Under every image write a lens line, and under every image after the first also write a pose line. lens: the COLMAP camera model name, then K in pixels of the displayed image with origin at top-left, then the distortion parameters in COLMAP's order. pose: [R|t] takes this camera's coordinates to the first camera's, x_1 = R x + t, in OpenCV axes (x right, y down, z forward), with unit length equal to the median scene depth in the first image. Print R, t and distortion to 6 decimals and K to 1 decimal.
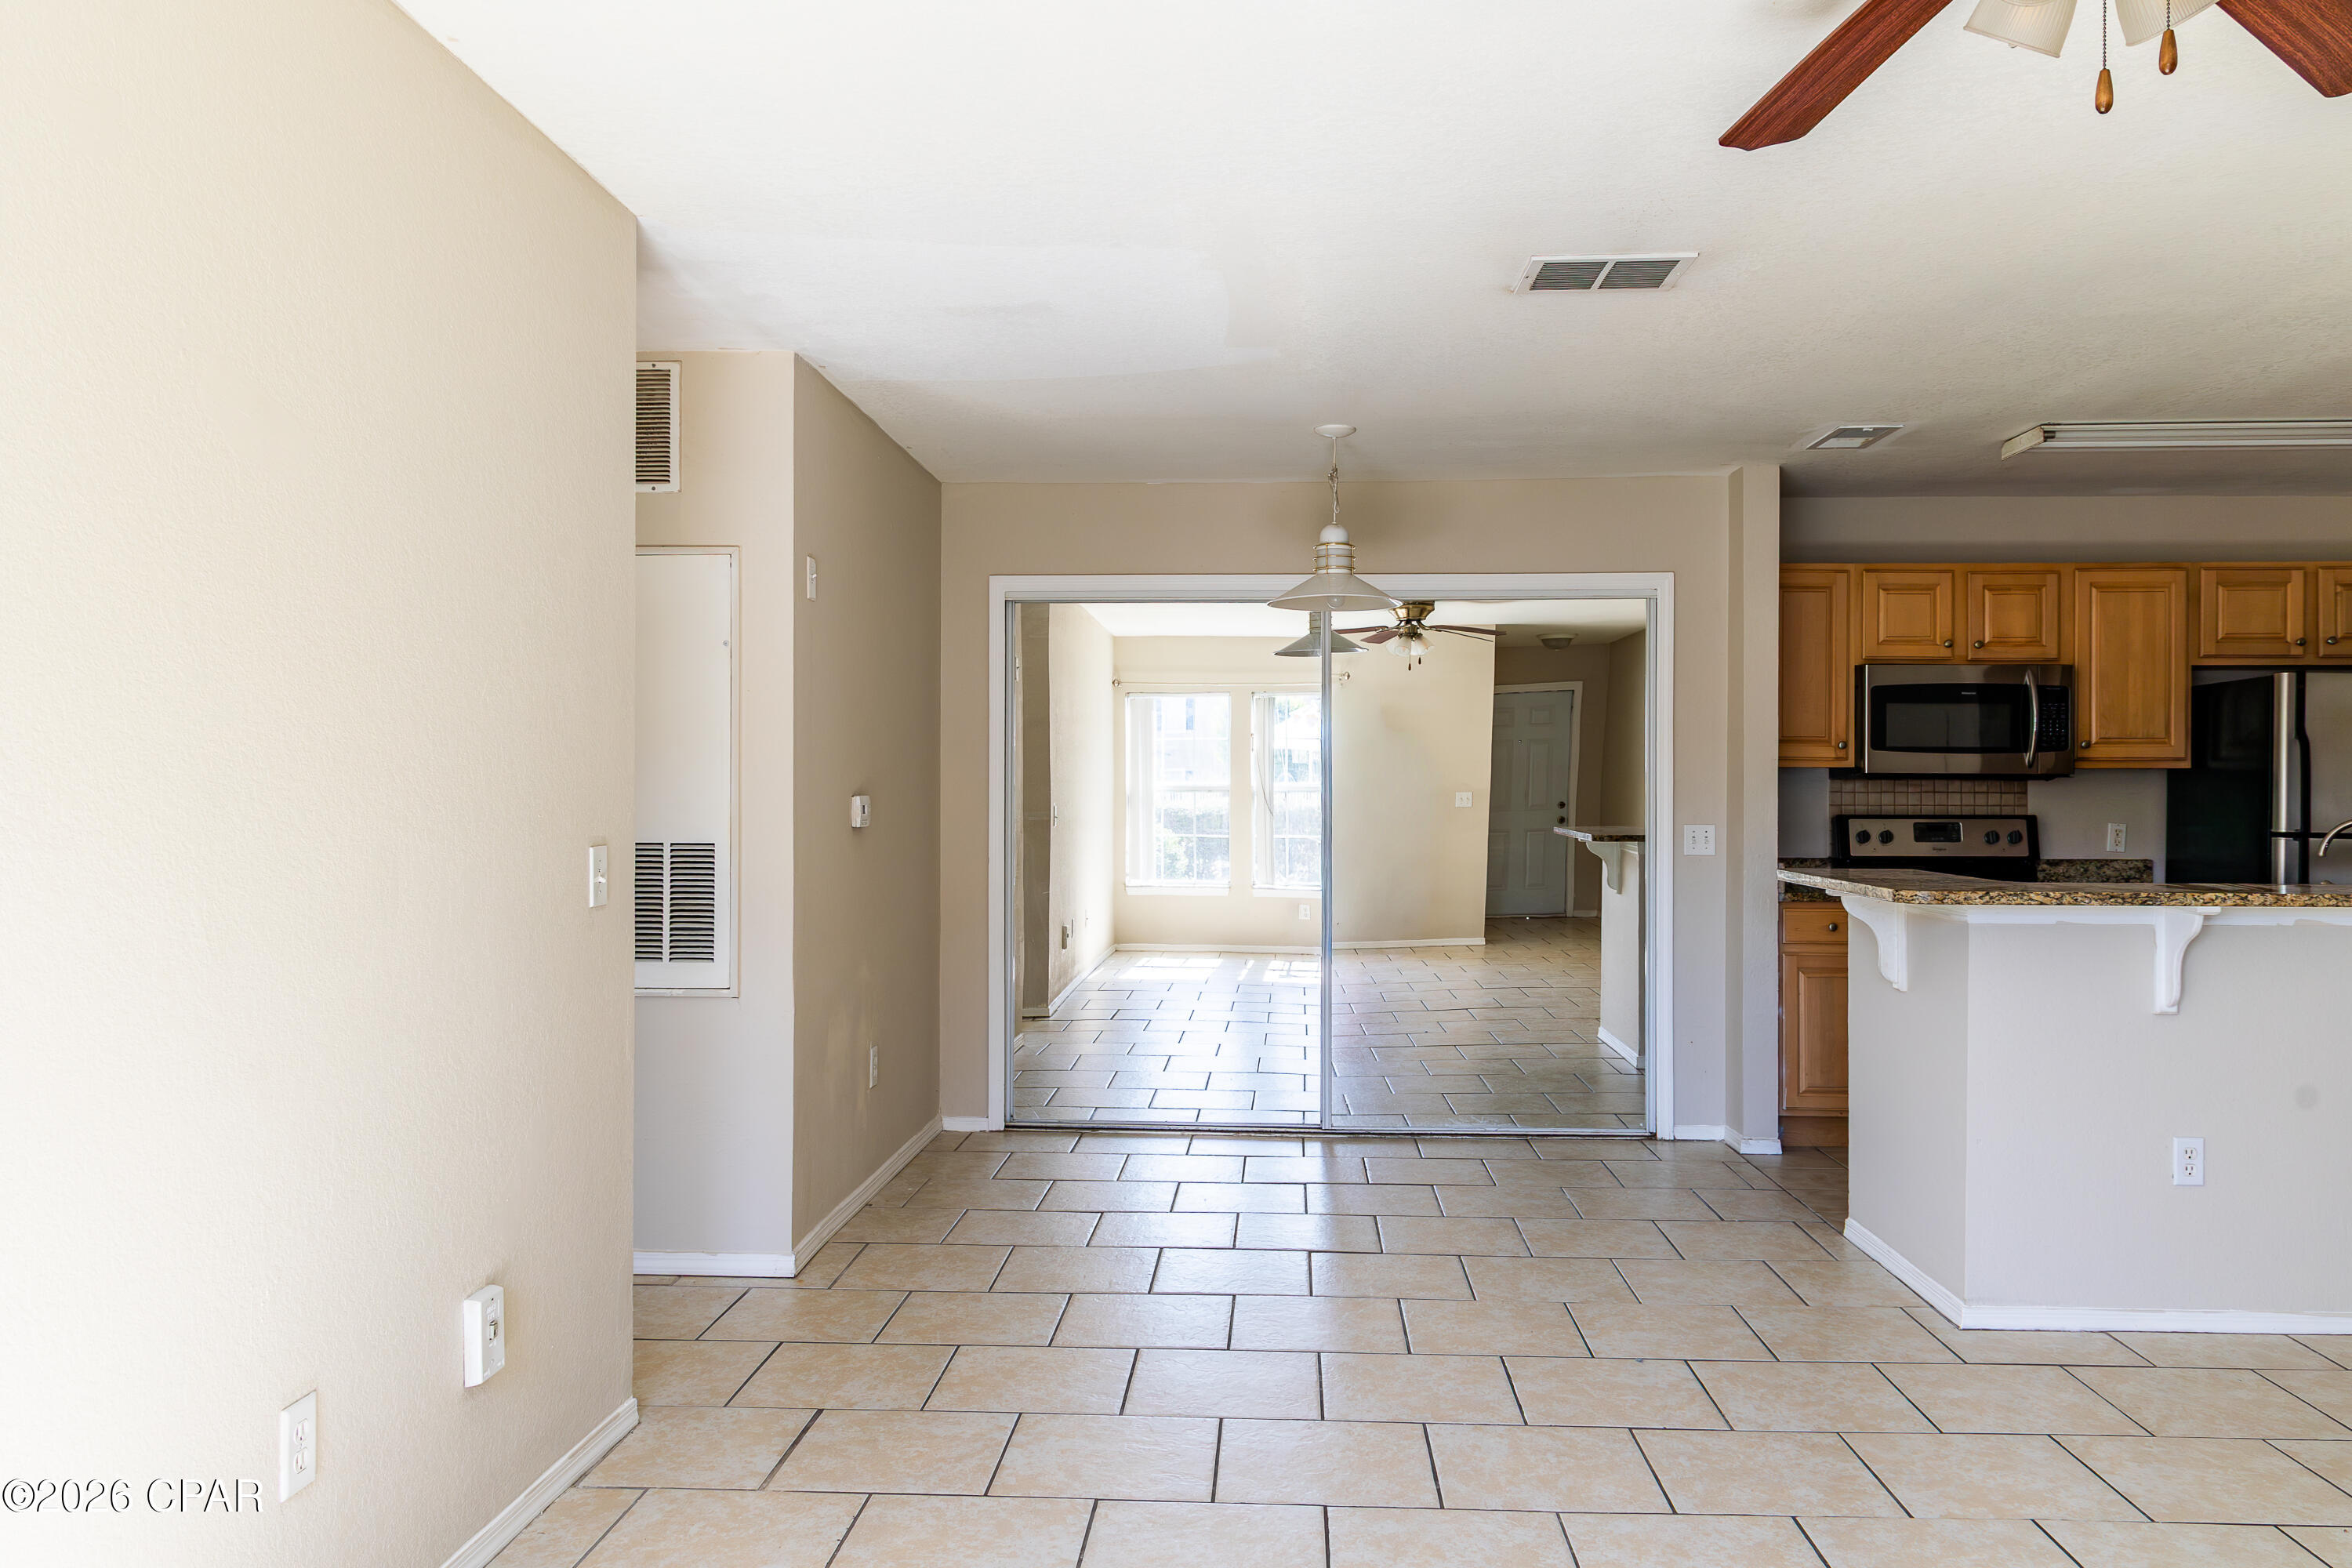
lens RADIAL K [[1696.7, 0, 1208.5], [0, 1696.7, 784.0], [0, 0, 1]] dist [0.011123, 0.002033]
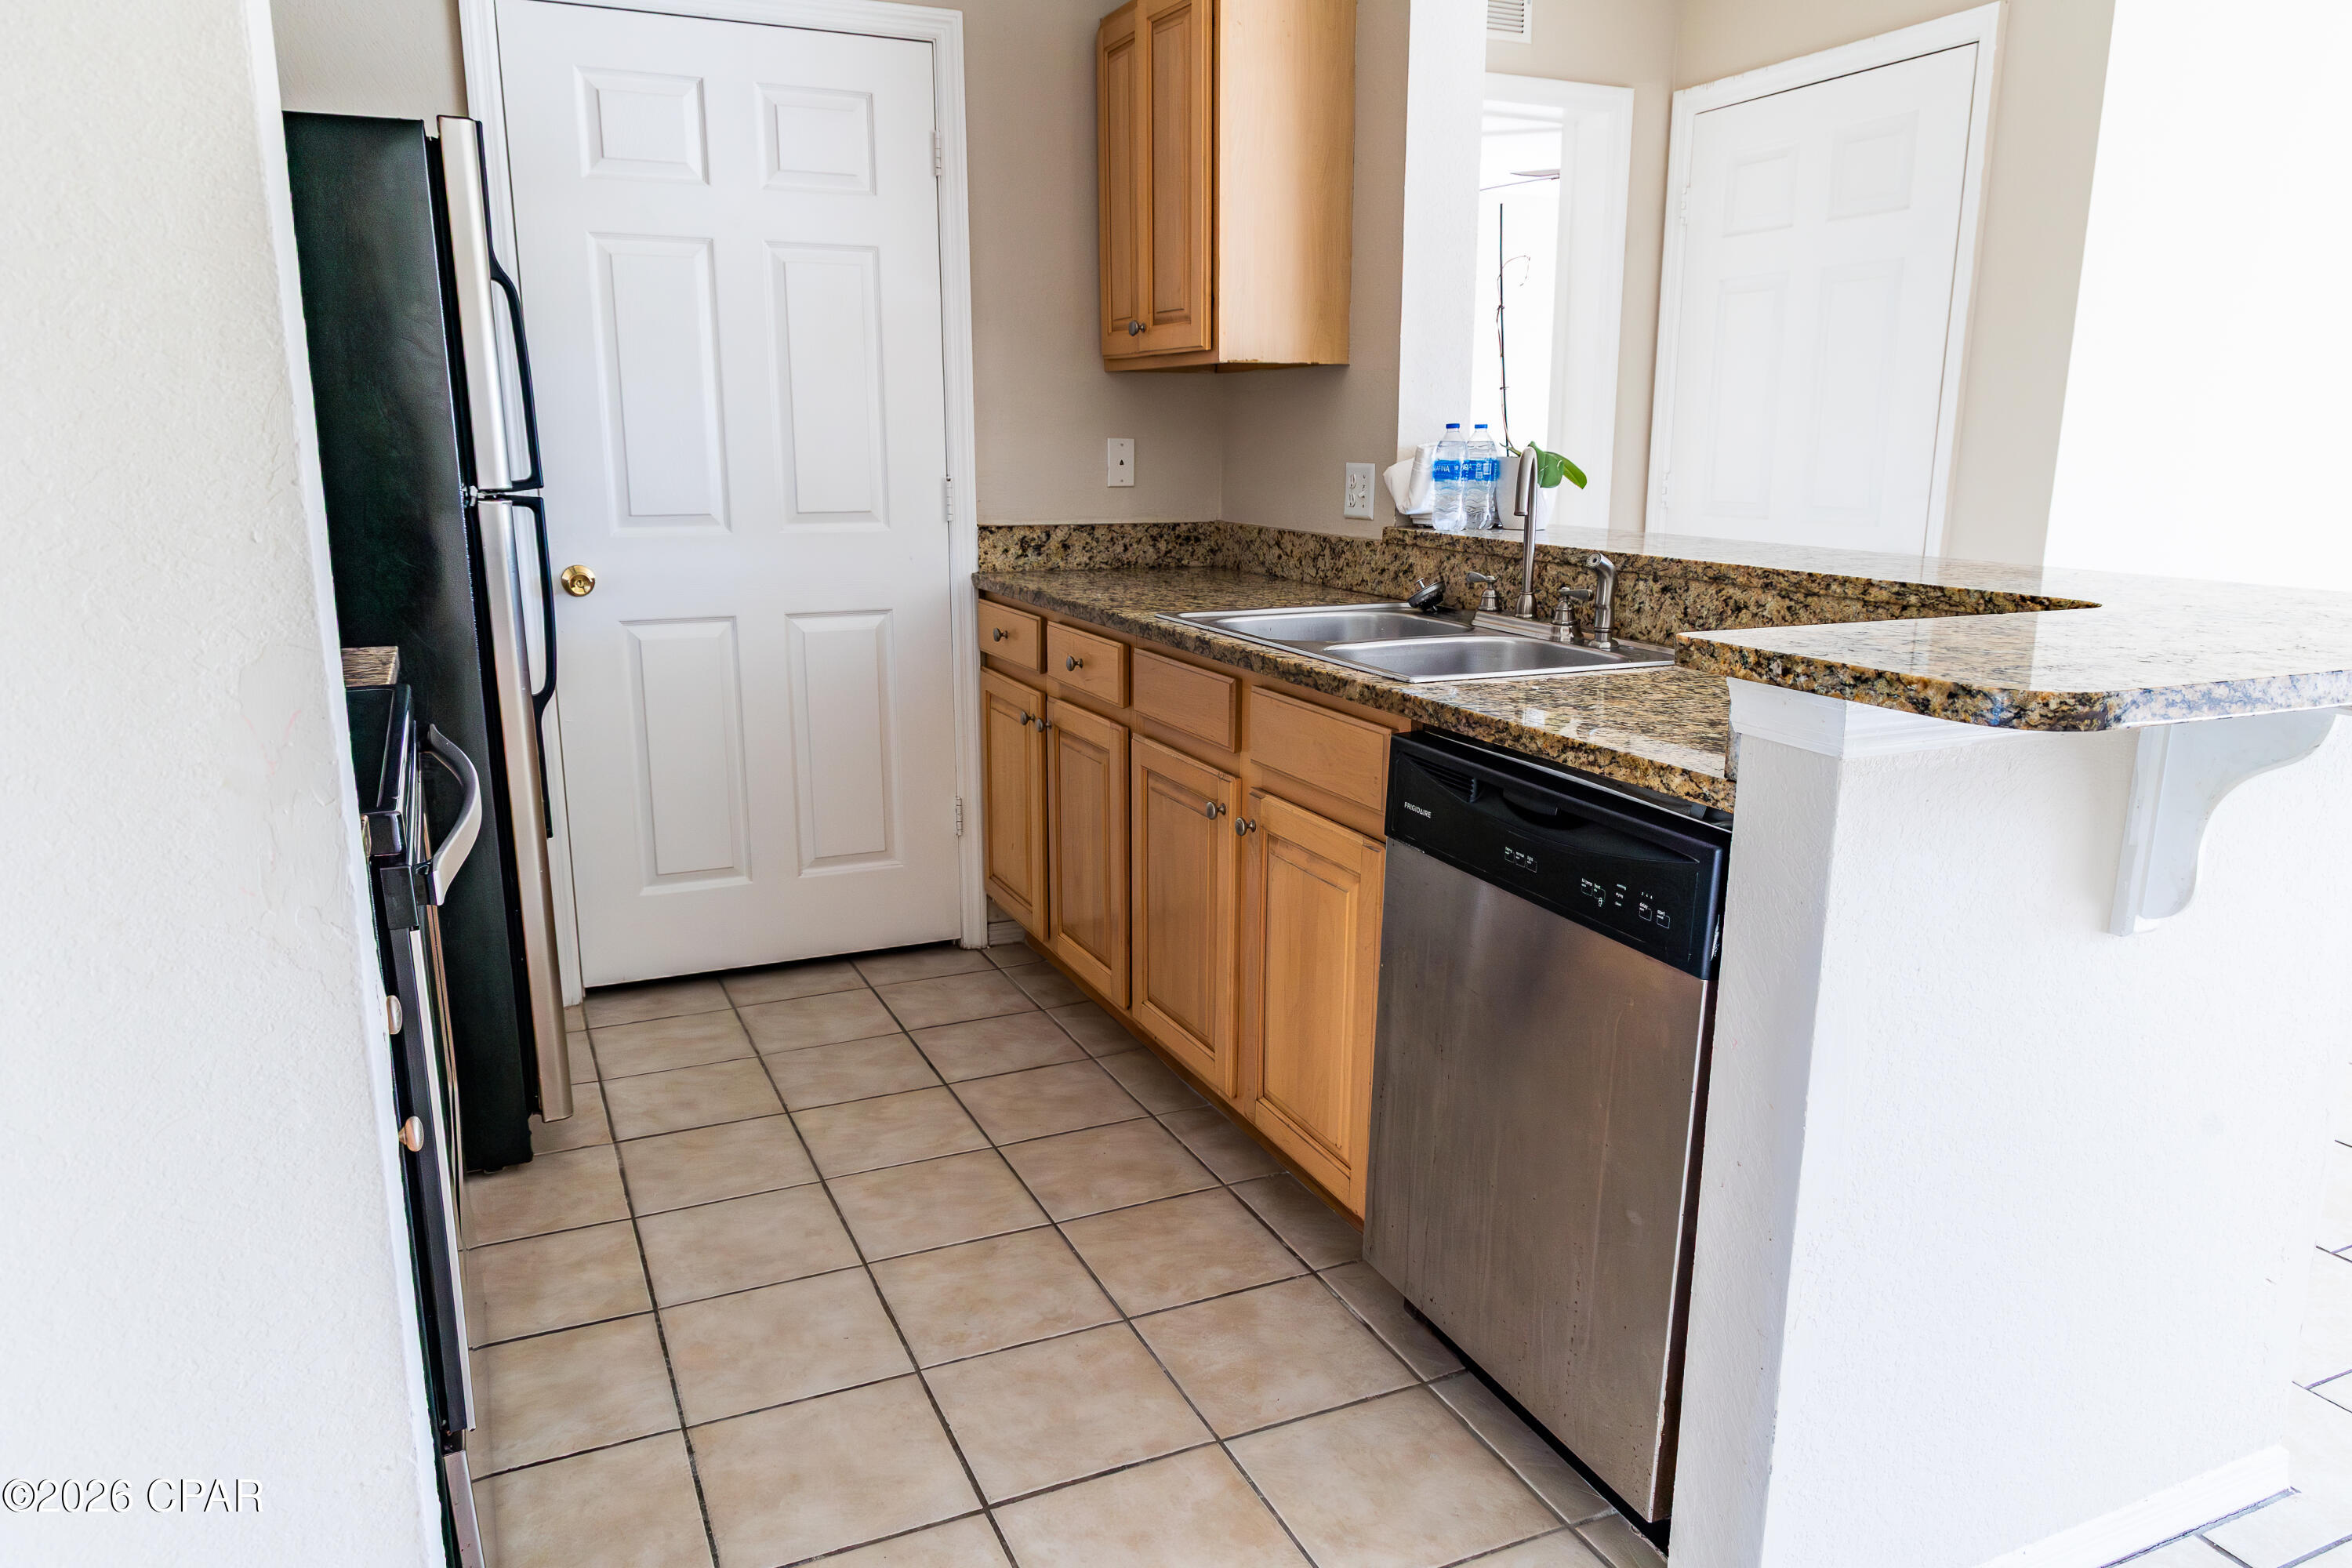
lens RADIAL K [[1588.4, 0, 1182.6], [0, 1588.4, 791.2], [0, 0, 1]] dist [0.008550, -0.005557]
pose [[-0.454998, -0.203029, 0.867039, 0.142889], [-0.008120, 0.974567, 0.223947, 0.009300], [-0.890455, 0.094855, -0.445075, 0.961854]]
